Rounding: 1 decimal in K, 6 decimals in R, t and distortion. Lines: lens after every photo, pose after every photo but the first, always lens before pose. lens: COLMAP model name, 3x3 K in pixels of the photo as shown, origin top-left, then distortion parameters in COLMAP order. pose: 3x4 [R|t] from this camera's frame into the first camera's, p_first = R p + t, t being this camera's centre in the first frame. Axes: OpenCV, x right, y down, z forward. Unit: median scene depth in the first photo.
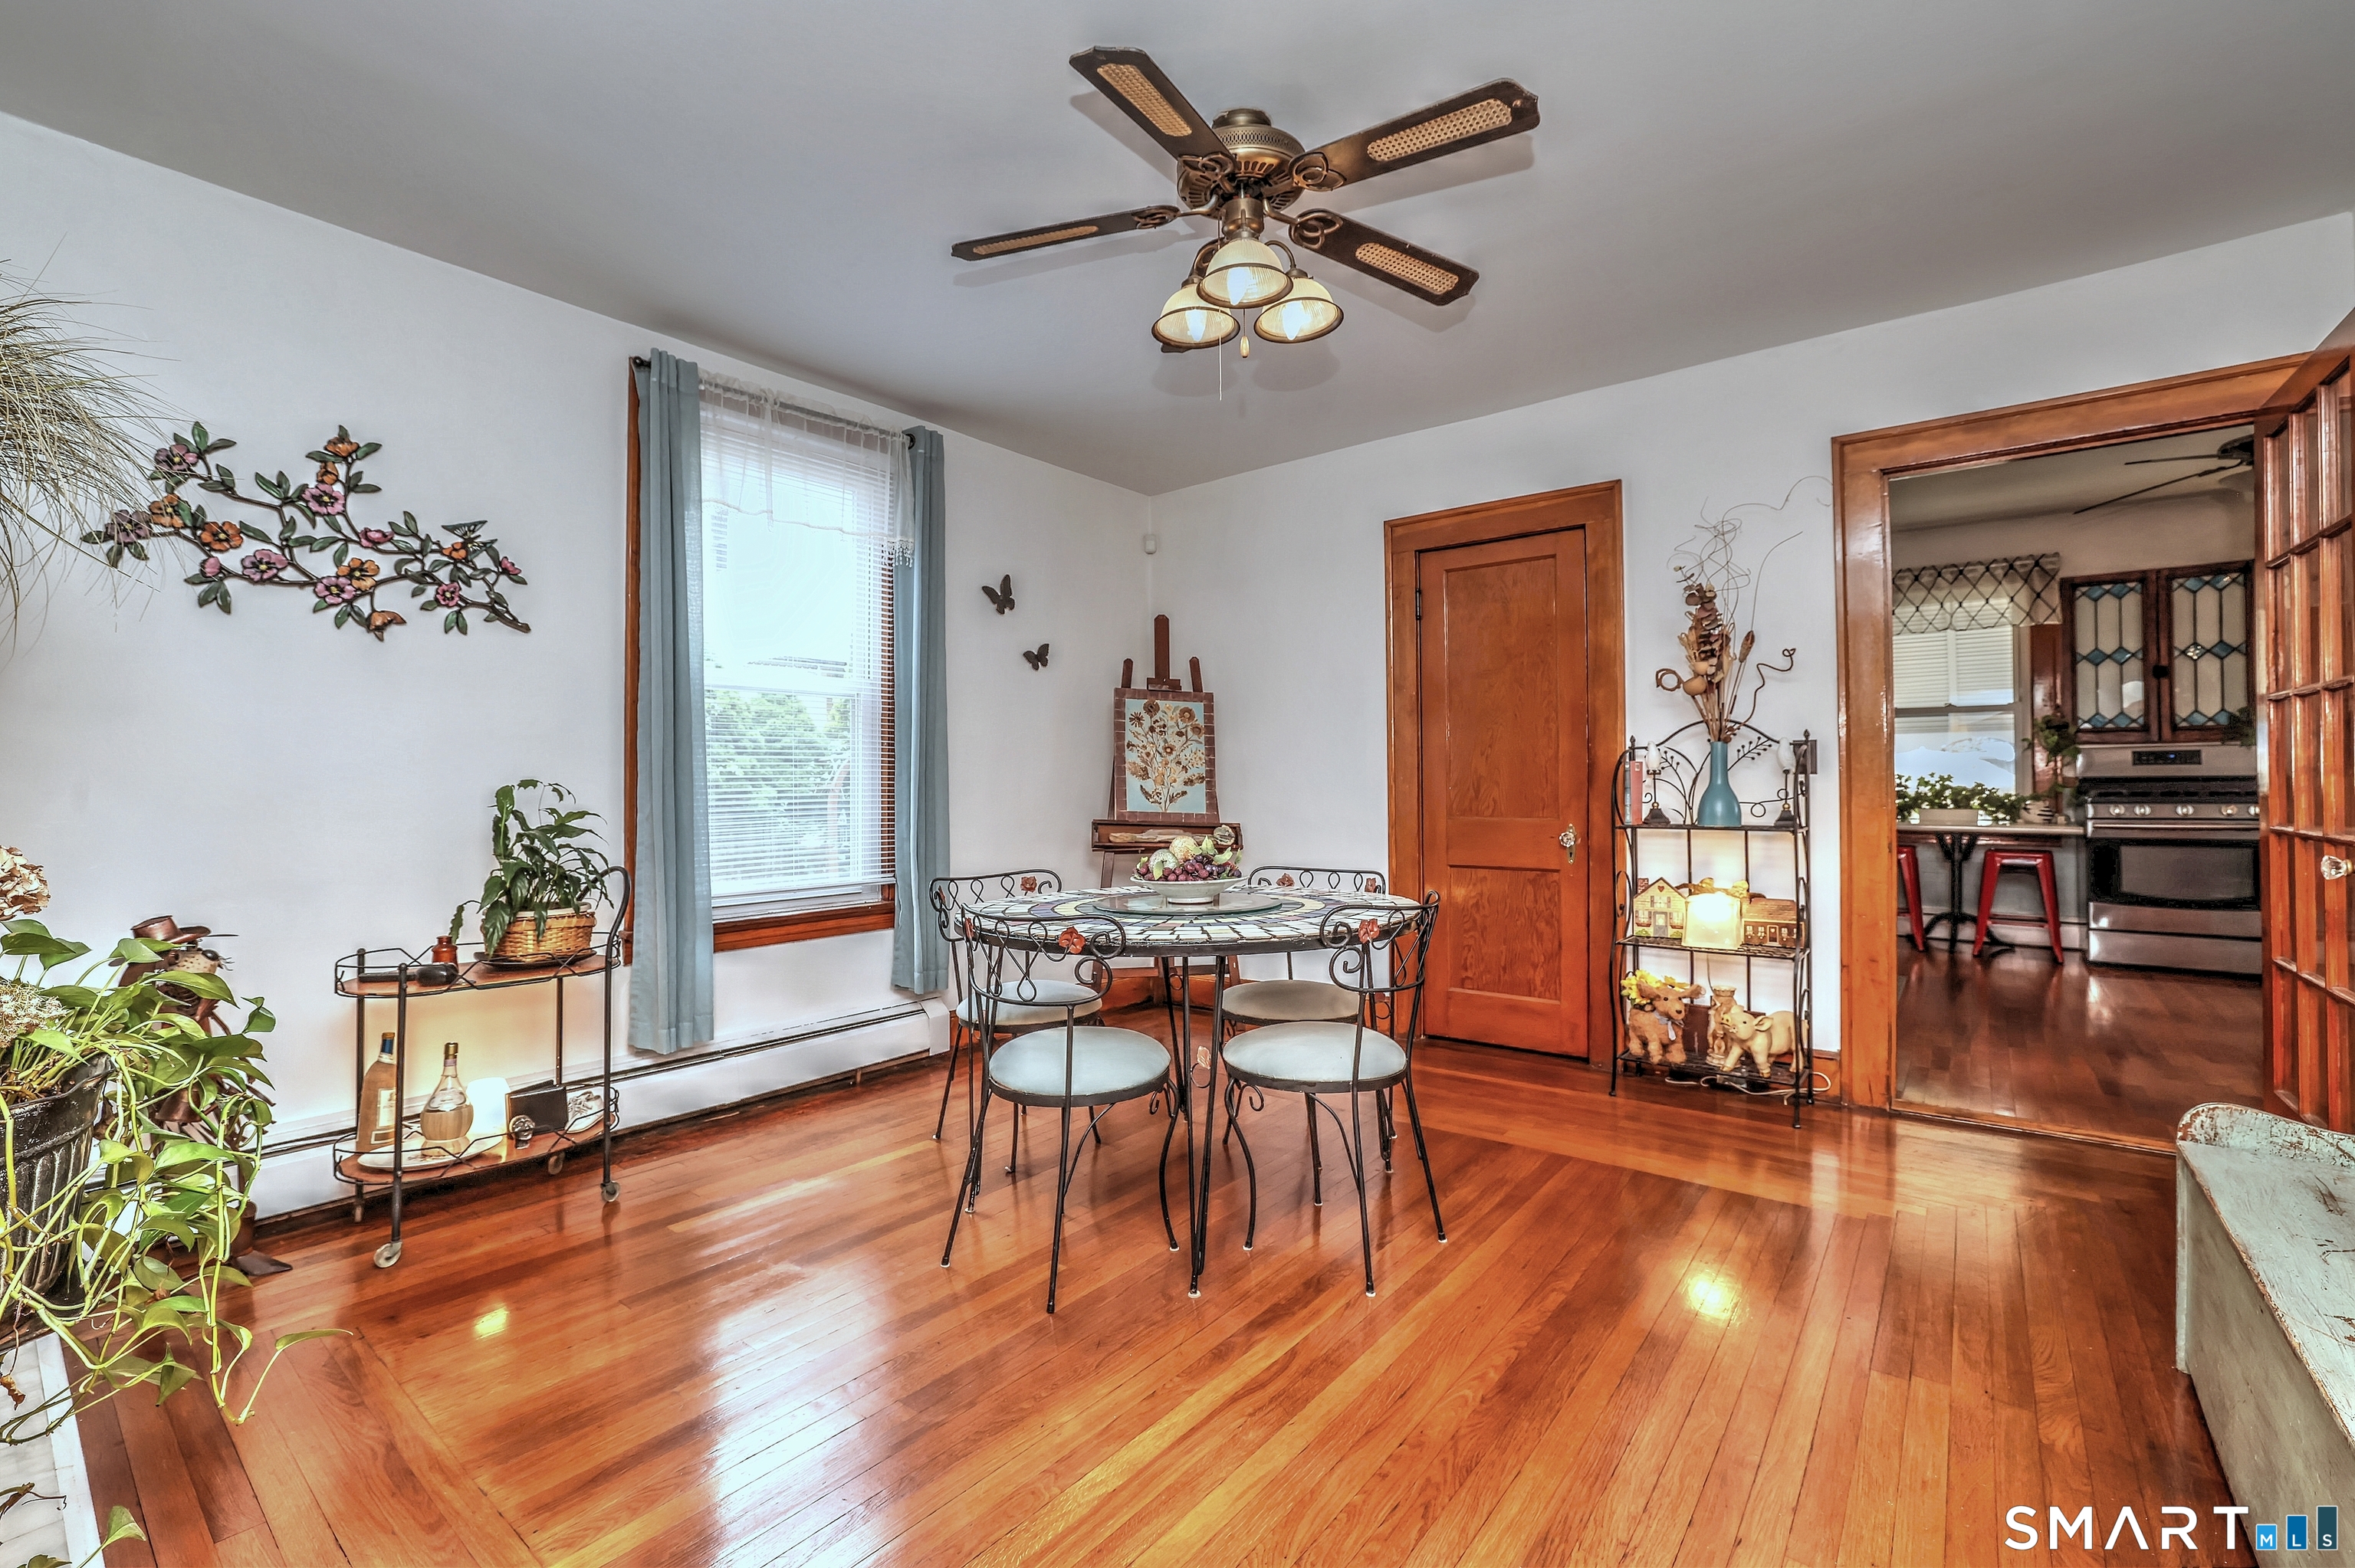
lens RADIAL K [[1026.1, 0, 1140.0], [0, 1026.1, 767.5], [0, 0, 1]] dist [-0.047259, 0.015000]
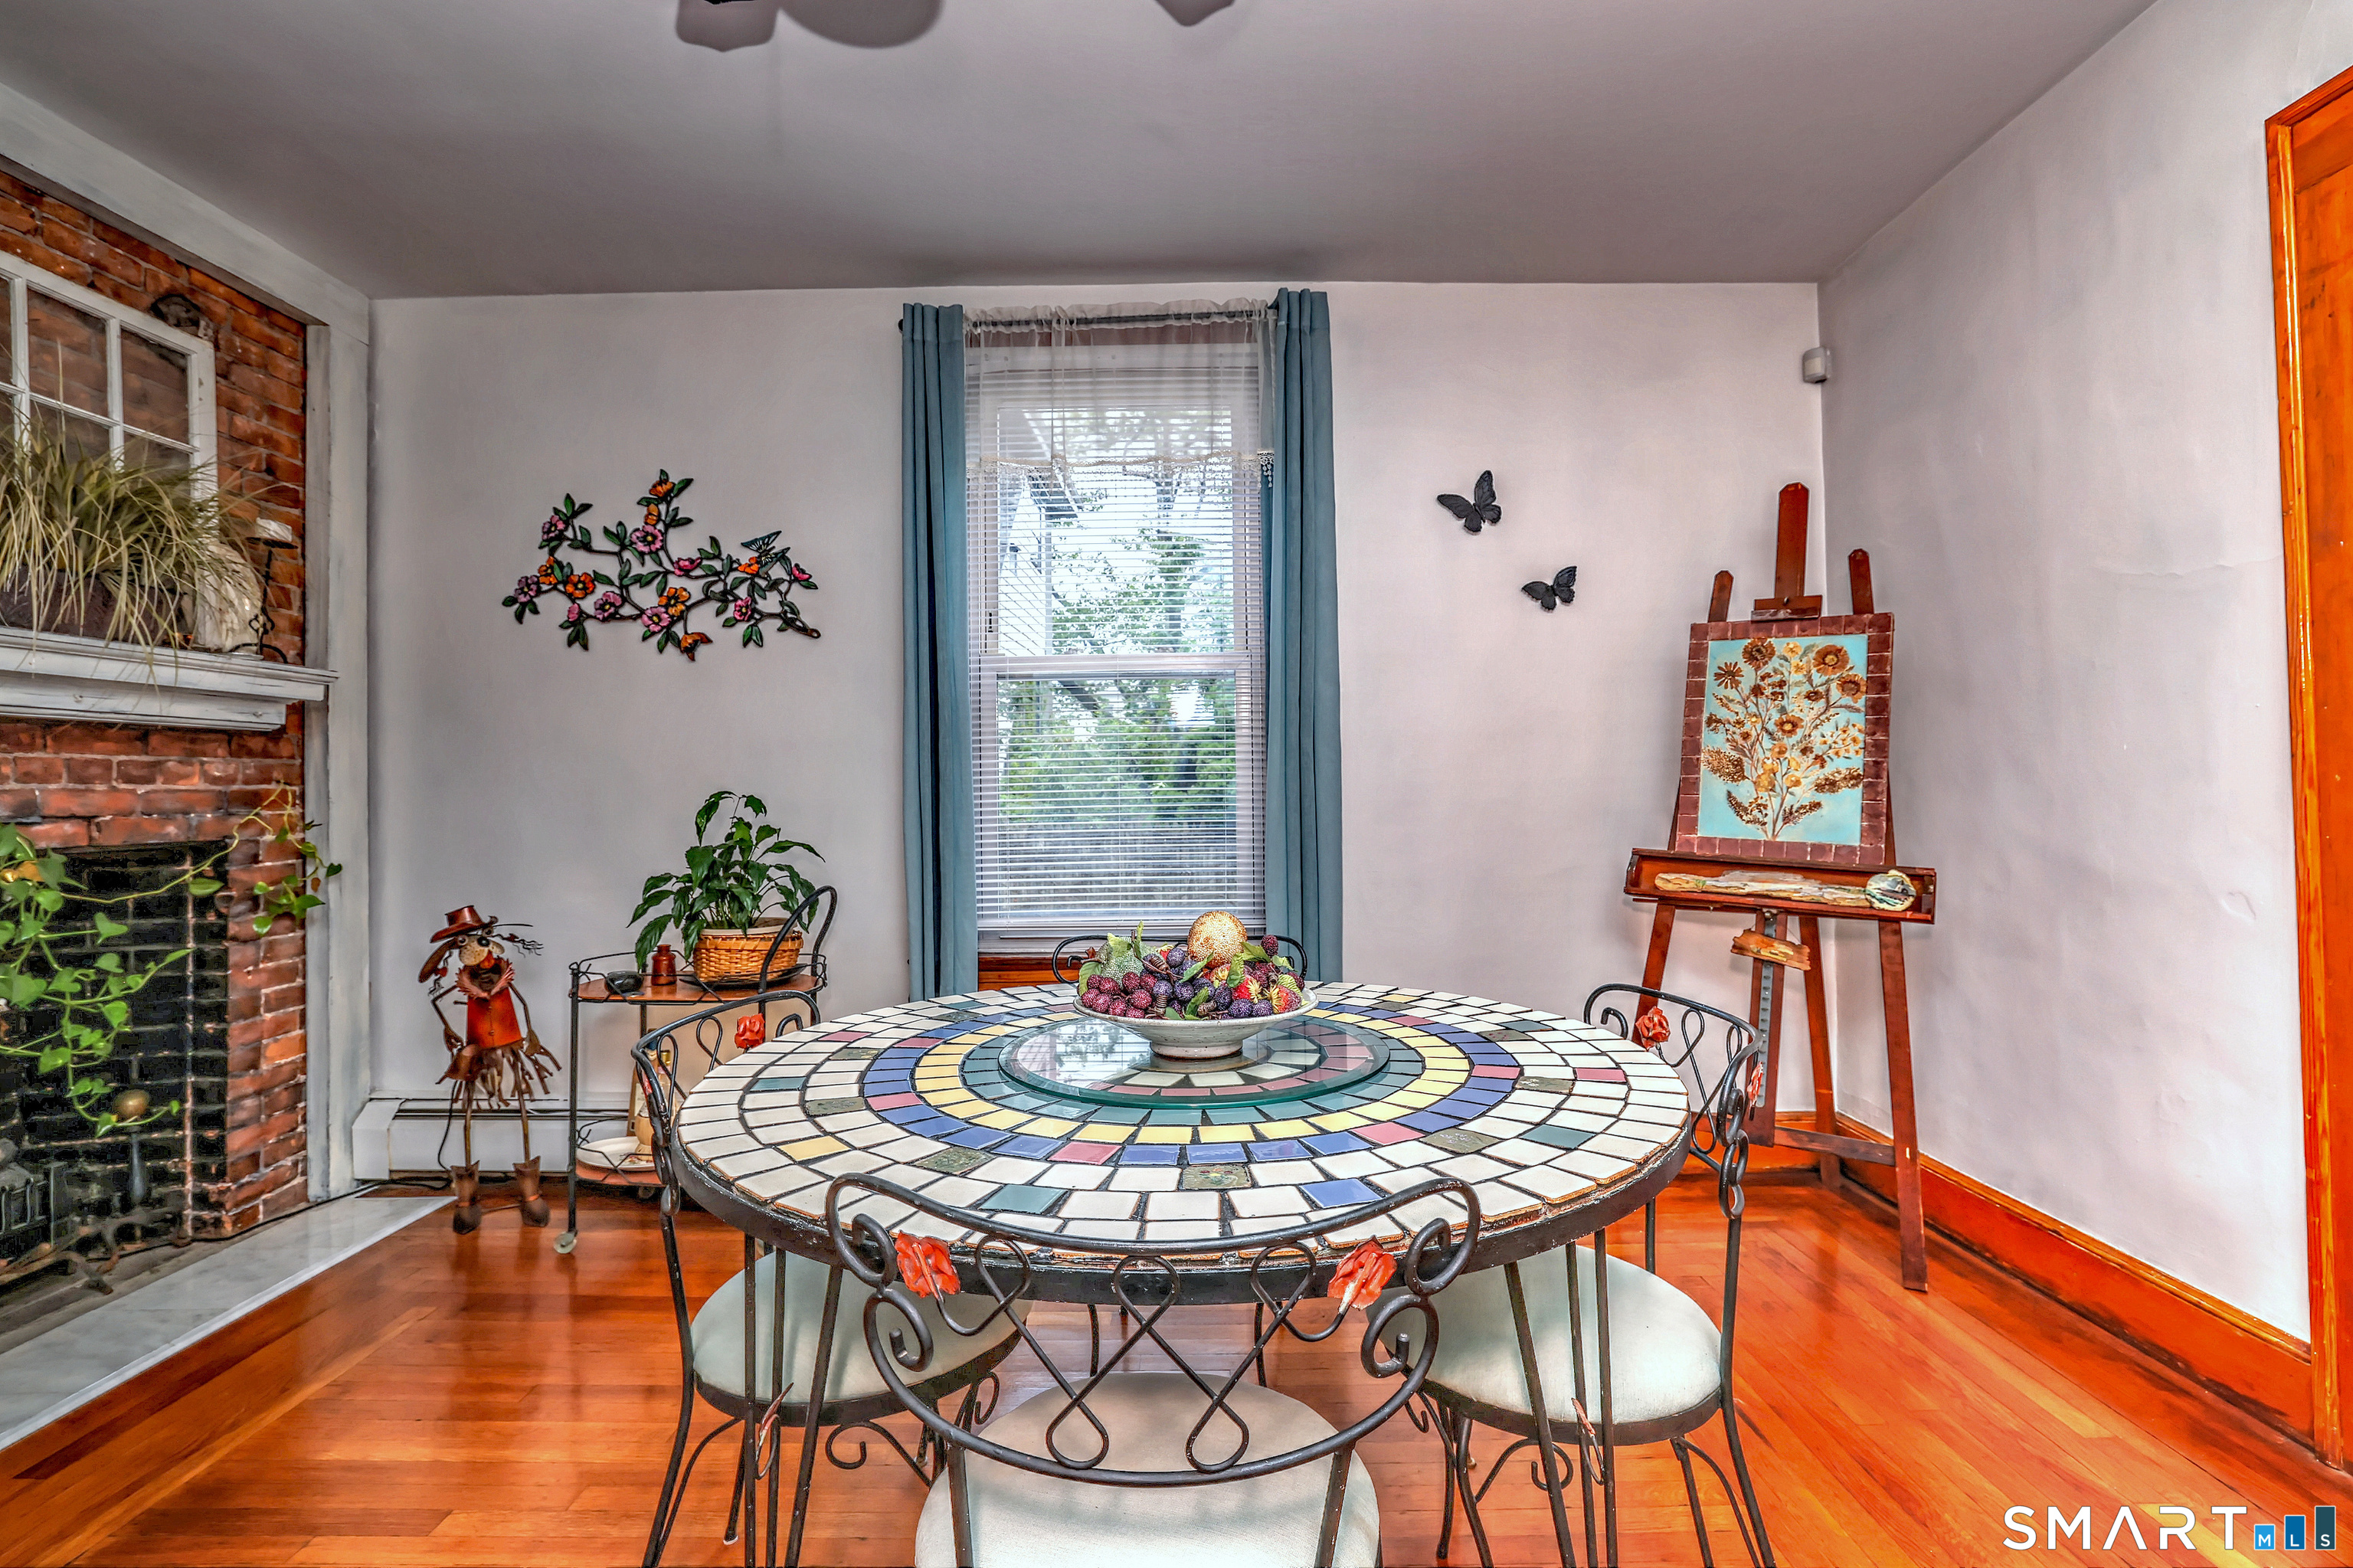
lens RADIAL K [[1025.4, 0, 1183.0], [0, 1025.4, 782.3], [0, 0, 1]] dist [-0.047259, 0.015000]
pose [[0.632110, -0.001608, -0.774877, 0.297336], [0.017545, 0.999771, 0.012238, 0.000345], [0.774680, -0.021331, 0.631994, 0.503012]]
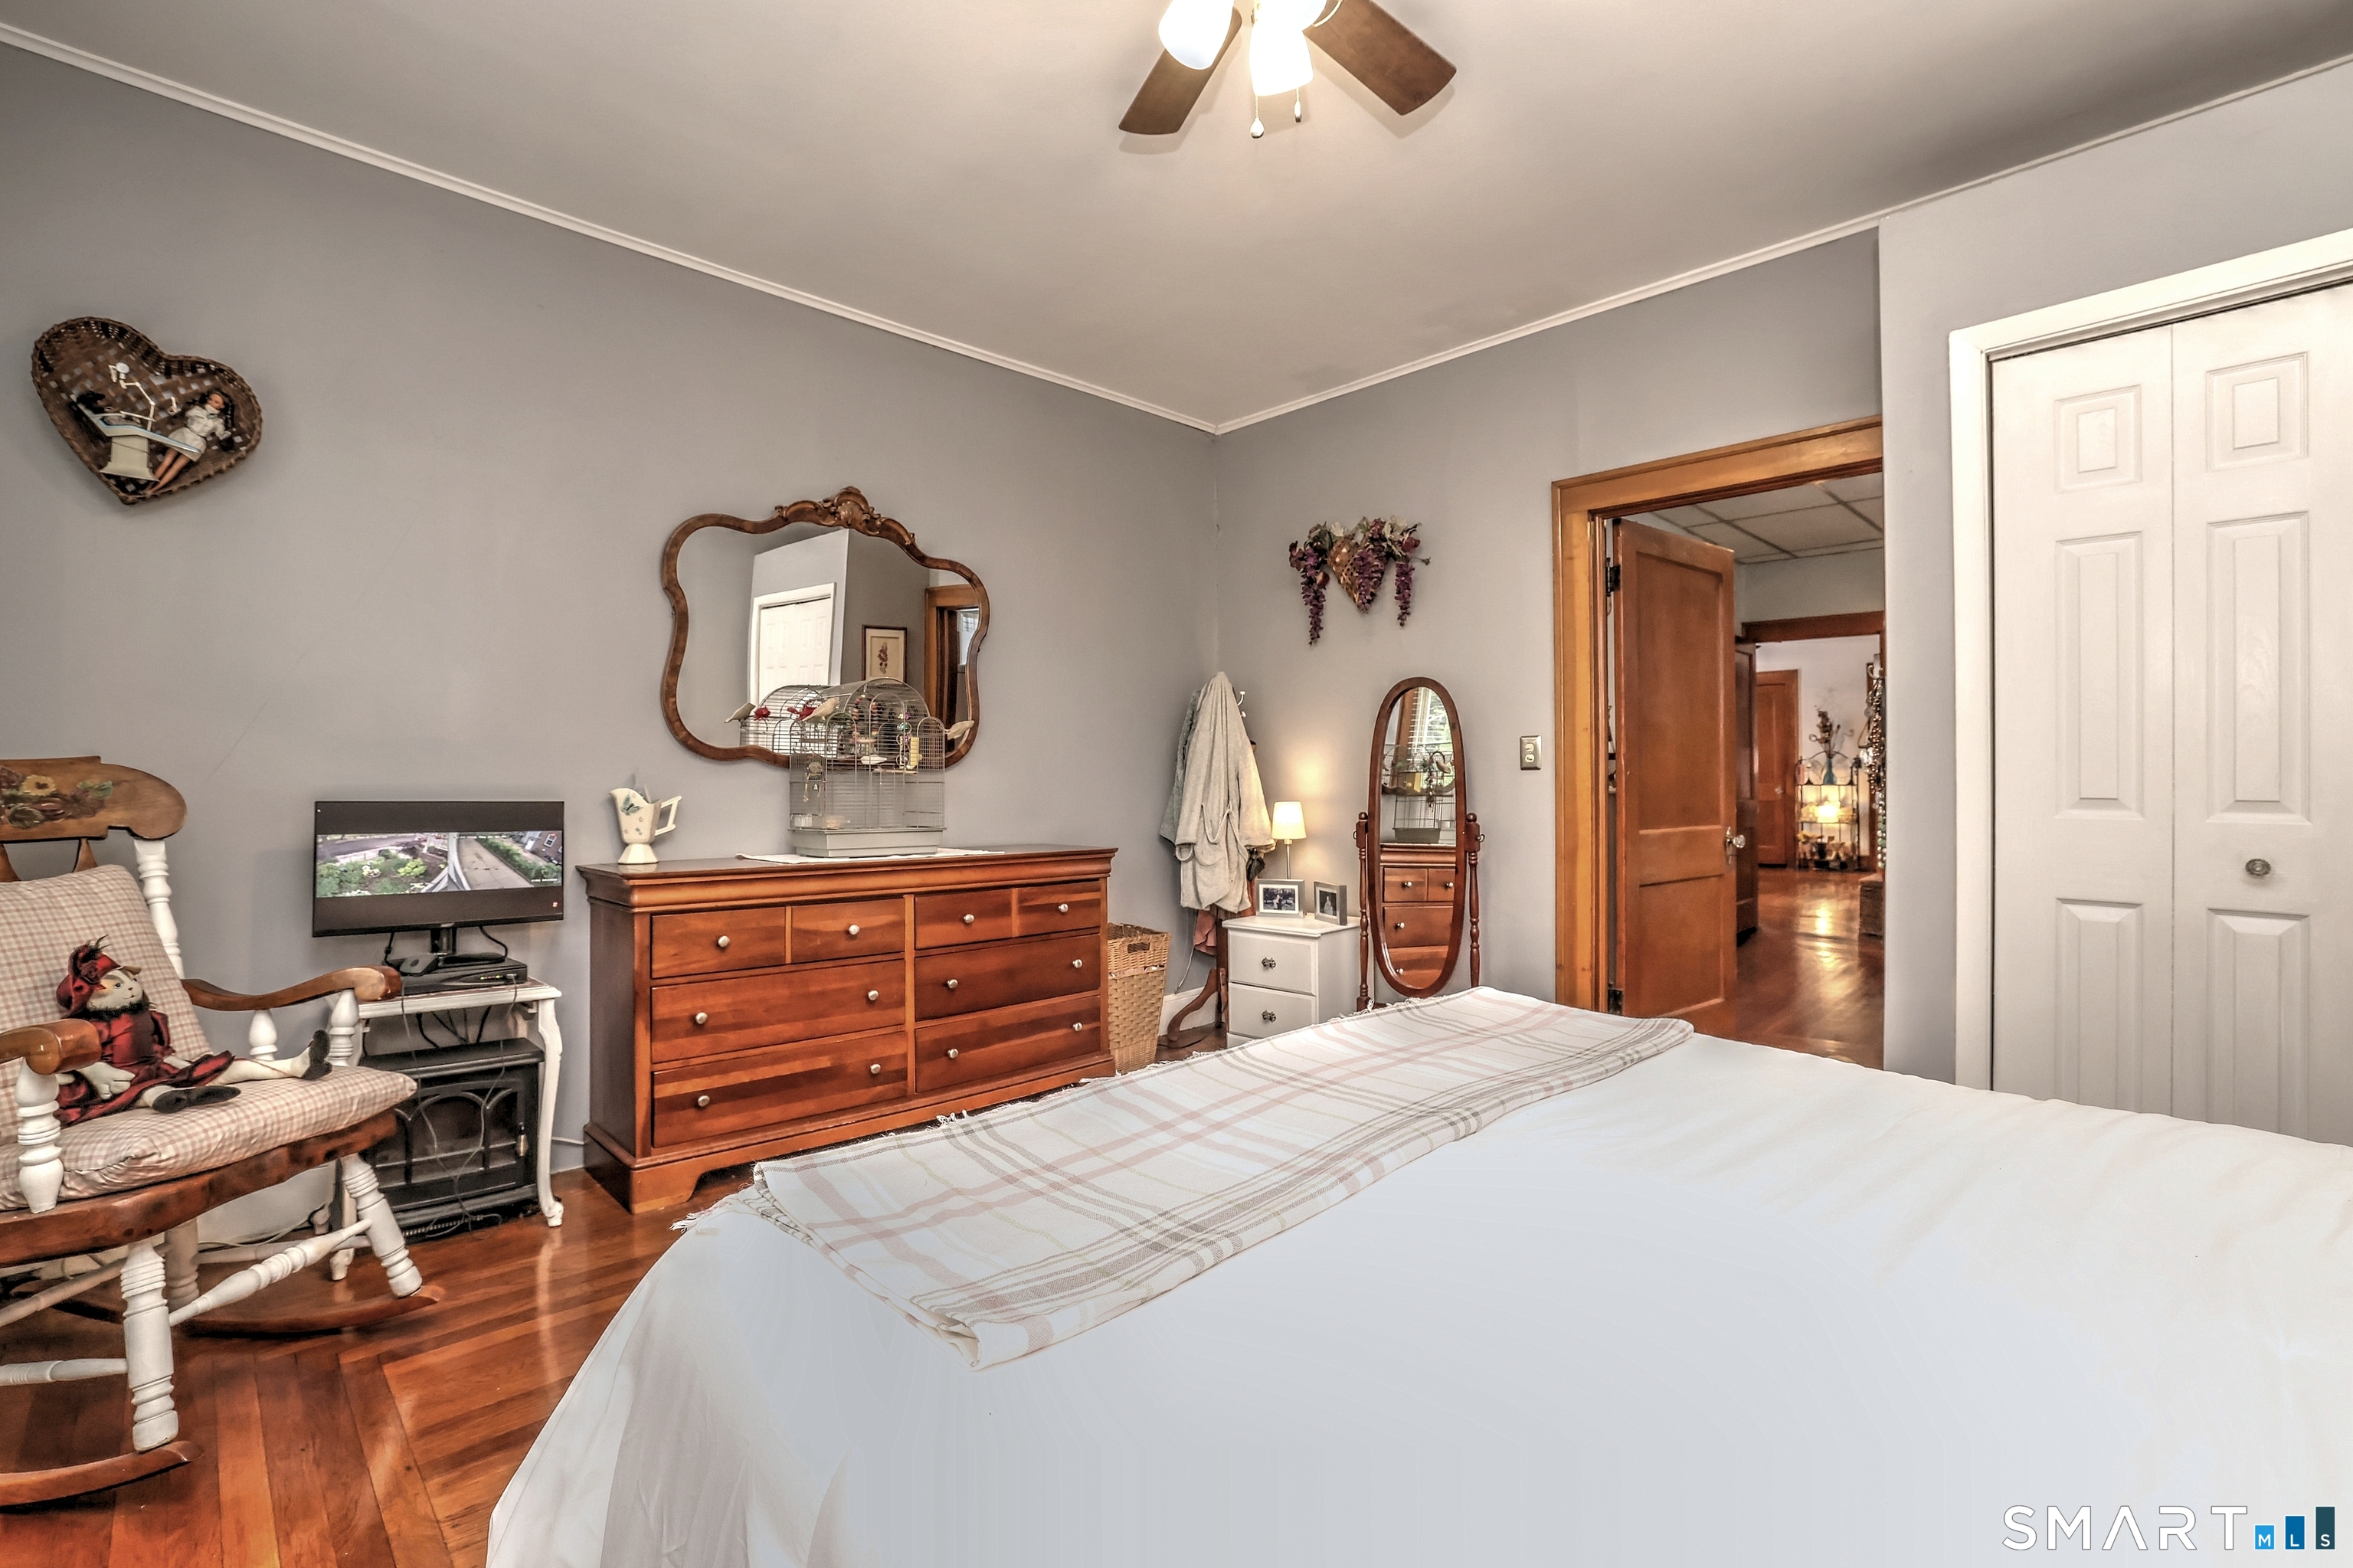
lens RADIAL K [[1025.4, 0, 1140.0], [0, 1025.4, 773.9], [0, 0, 1]] dist [-0.047259, 0.015000]
pose [[0.994889, -0.000364, -0.100979, -1.171737], [0.001681, 0.999915, 0.012958, -0.019954], [0.100966, -0.013062, 0.994804, -2.190225]]
